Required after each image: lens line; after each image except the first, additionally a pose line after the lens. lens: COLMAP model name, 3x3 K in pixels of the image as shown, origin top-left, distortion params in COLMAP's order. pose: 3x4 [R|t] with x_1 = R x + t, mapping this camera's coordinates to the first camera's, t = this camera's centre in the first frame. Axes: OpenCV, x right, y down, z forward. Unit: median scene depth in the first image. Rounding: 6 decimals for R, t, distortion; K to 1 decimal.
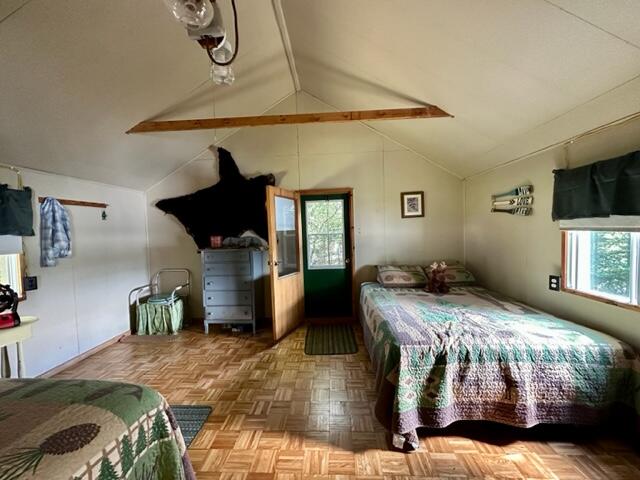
lens RADIAL K [[255.3, 0, 319.3], [0, 255.3, 239.8], [0, 0, 1]] dist [-0.001960, 0.000727]
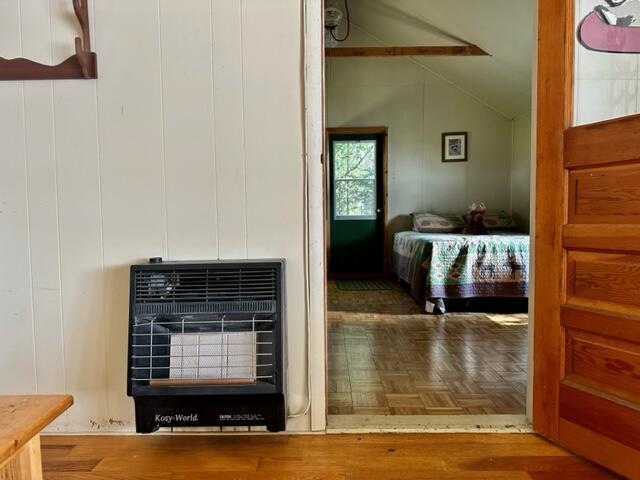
lens RADIAL K [[445.5, 0, 316.1], [0, 445.5, 241.2], [0, 0, 1]] dist [0.037478, -0.033251]
pose [[0.999521, 0.021869, 0.021915, -0.209055], [-0.022266, 0.999589, 0.018042, 0.250180], [-0.021511, -0.018521, 0.999597, -0.803604]]
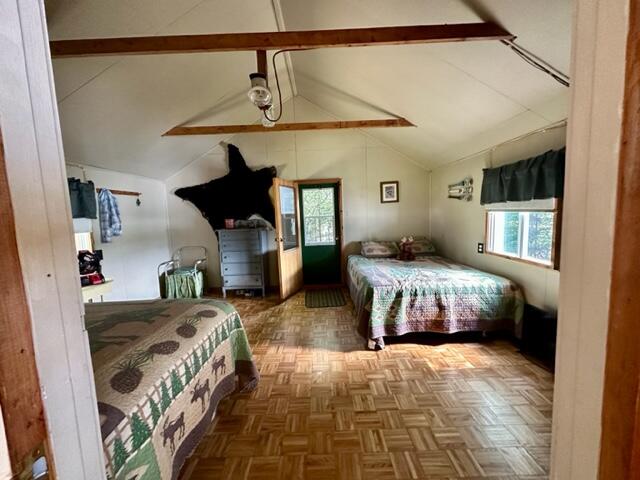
lens RADIAL K [[255.3, 0, 319.1], [0, 255.3, 240.4], [0, 0, 1]] dist [-0.001960, 0.000727]
pose [[0.998769, -0.012378, 0.048027, -0.052712], [0.009385, 0.998029, 0.062046, 0.022448], [-0.048701, -0.061519, 0.996917, -0.324244]]
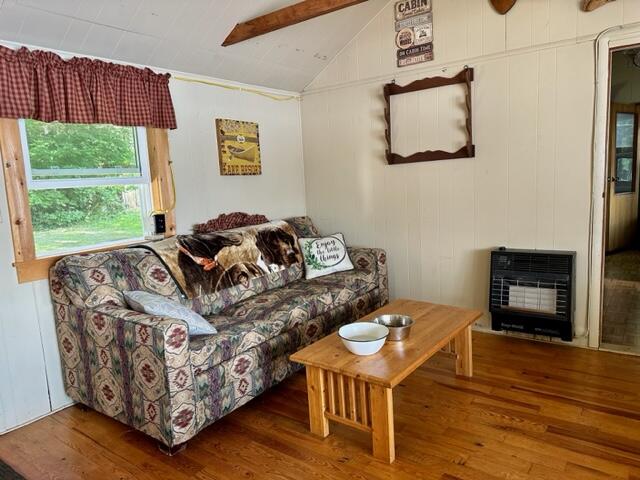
lens RADIAL K [[445.5, 0, 328.2], [0, 445.5, 237.7], [0, 0, 1]] dist [0.037478, -0.033251]
pose [[0.835075, 0.070943, -0.545543, -0.147102], [0.000275, 0.991596, 0.129369, 0.109341], [0.550137, -0.108183, 0.828037, -1.440060]]
